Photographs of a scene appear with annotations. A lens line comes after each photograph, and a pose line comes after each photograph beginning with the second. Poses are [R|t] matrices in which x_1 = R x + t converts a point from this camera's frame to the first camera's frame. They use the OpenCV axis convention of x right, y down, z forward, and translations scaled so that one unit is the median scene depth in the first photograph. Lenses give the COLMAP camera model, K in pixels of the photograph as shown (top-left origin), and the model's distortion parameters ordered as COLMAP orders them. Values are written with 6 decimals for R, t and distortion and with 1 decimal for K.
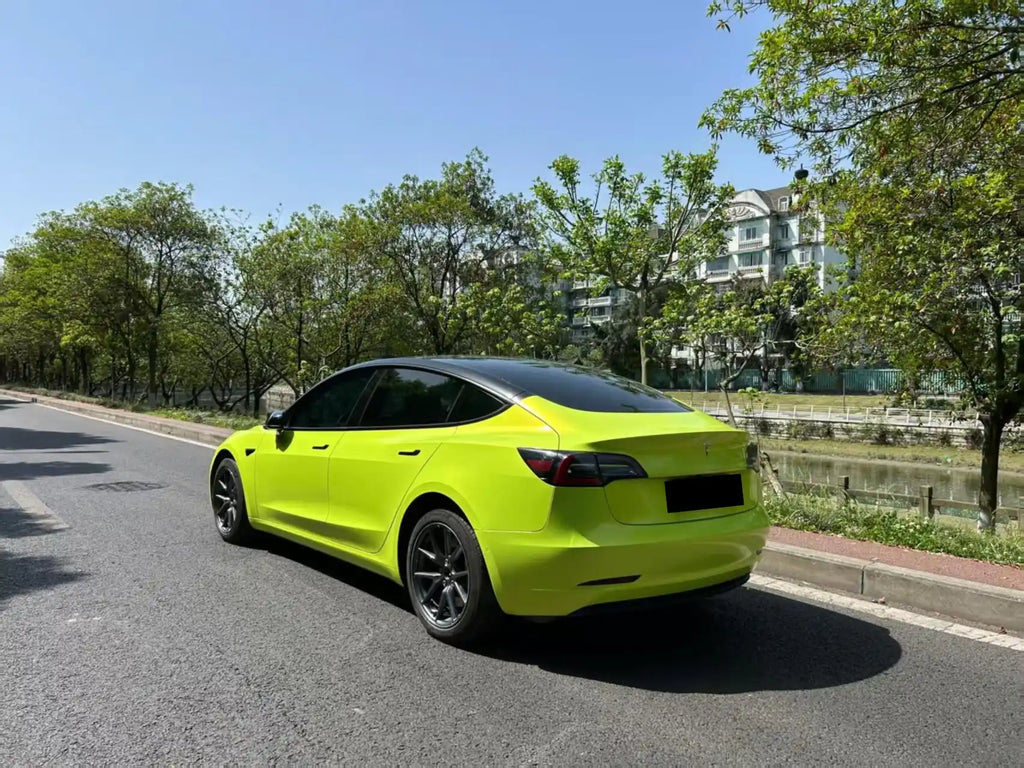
lens RADIAL K [[777.3, 0, 512.6], [0, 777.3, 386.6], [0, 0, 1]] dist [0.039469, -0.042191]
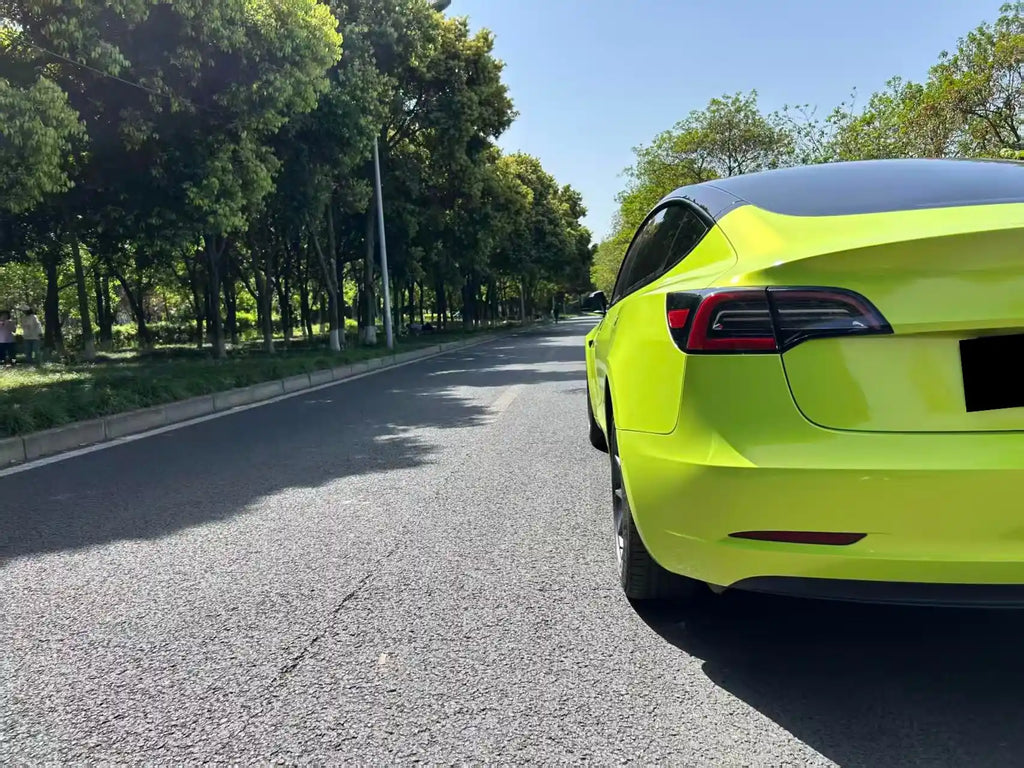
lens RADIAL K [[777.3, 0, 517.5], [0, 777.3, 393.7], [0, 0, 1]] dist [0.039469, -0.042191]
pose [[0.725298, 0.014223, -0.688288, 0.075586], [0.061008, 0.994525, 0.084840, 0.022535], [0.685727, -0.103525, 0.720459, 0.114240]]
